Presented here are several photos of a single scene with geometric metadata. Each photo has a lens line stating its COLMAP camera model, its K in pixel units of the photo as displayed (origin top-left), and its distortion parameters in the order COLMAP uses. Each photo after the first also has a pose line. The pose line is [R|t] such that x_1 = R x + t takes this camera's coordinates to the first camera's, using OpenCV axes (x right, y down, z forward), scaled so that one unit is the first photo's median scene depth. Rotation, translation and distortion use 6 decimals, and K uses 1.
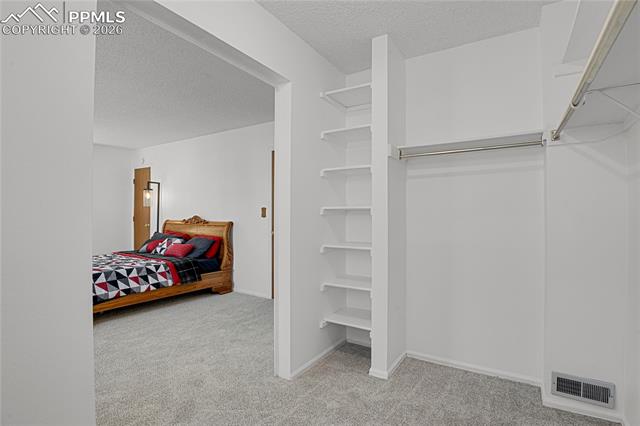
lens RADIAL K [[313.3, 0, 320.2], [0, 313.3, 211.1], [0, 0, 1]] dist [-0.022471, -0.003213]
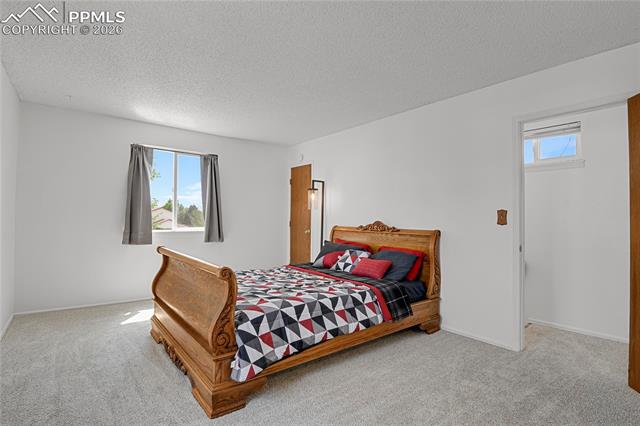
lens RADIAL K [[313.3, 0, 319.7], [0, 313.3, 215.9], [0, 0, 1]] dist [-0.022471, -0.003213]
pose [[0.945829, 0.002748, -0.324653, -0.317298], [-0.002858, 0.999996, 0.000140, 0.001973], [0.324652, 0.000795, 0.945833, 0.249773]]
